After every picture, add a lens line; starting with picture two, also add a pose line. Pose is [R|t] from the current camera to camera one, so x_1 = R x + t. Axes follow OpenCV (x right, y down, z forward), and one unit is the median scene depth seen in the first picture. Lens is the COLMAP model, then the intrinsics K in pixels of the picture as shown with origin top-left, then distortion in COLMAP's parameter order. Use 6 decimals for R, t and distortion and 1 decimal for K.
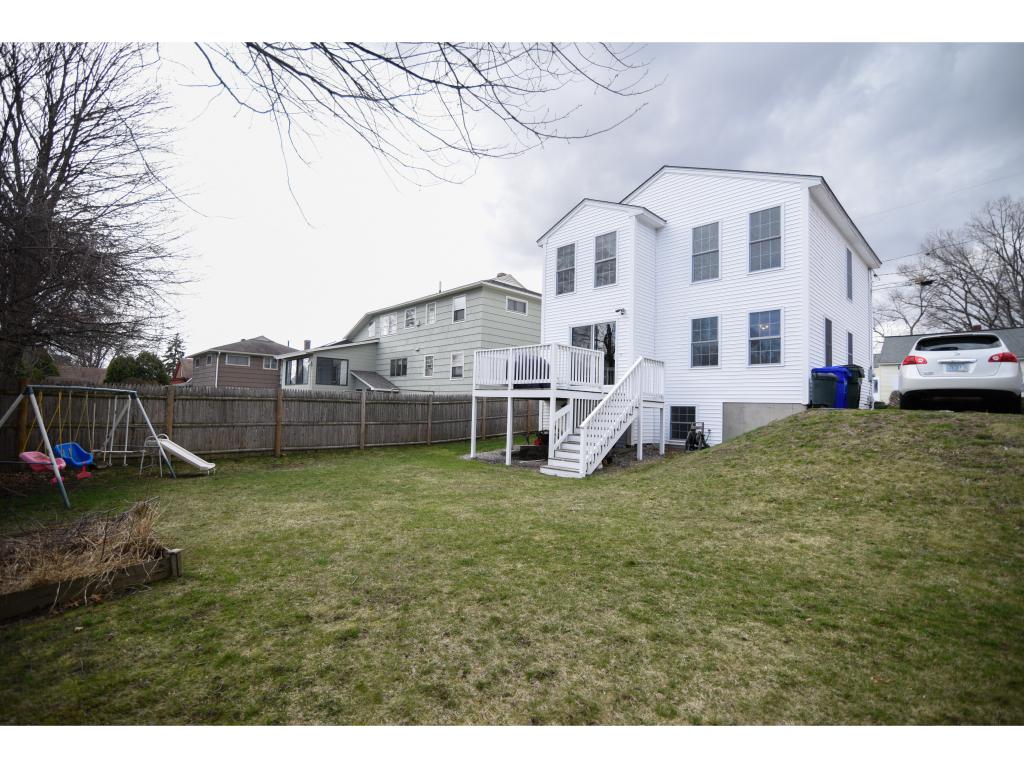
lens RADIAL K [[470.6, 0, 507.8], [0, 470.6, 380.3], [0, 0, 1]] dist [-0.019194, 0.000418]
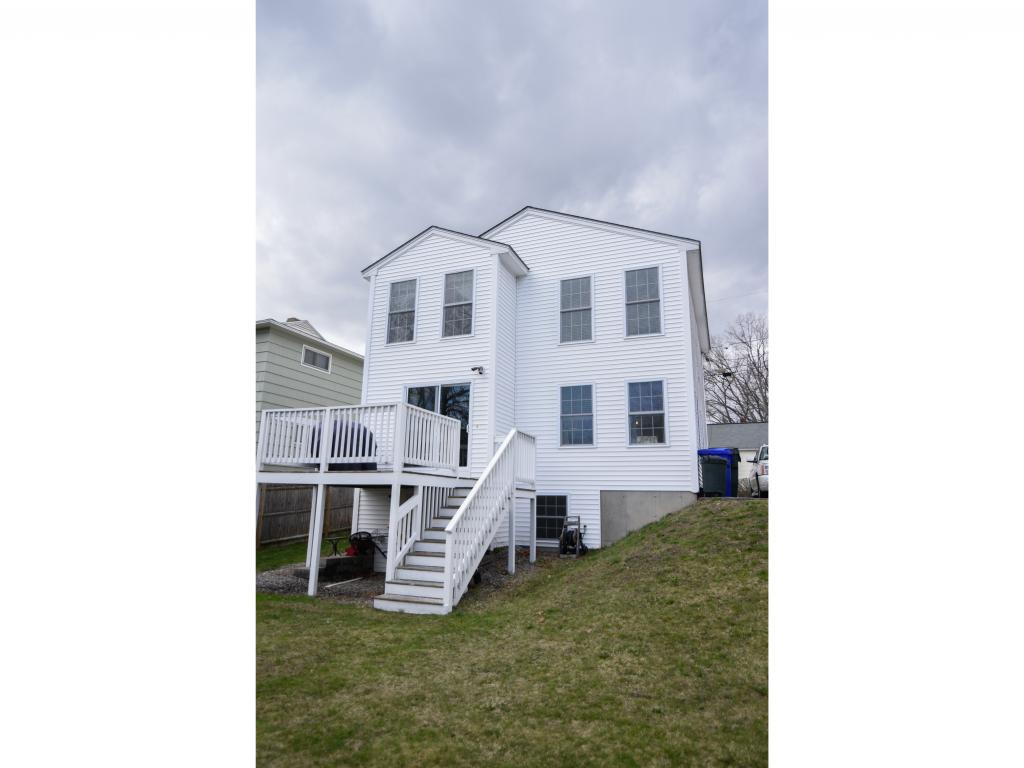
lens RADIAL K [[522.0, 0, 513.4], [0, 522.0, 387.0], [0, 0, 1]] dist [0.001038, 0.000059]
pose [[0.909687, 0.075074, 0.408453, -0.056005], [-0.015229, 0.988894, -0.147842, 0.006180], [-0.415016, 0.128270, 0.900727, 0.223161]]
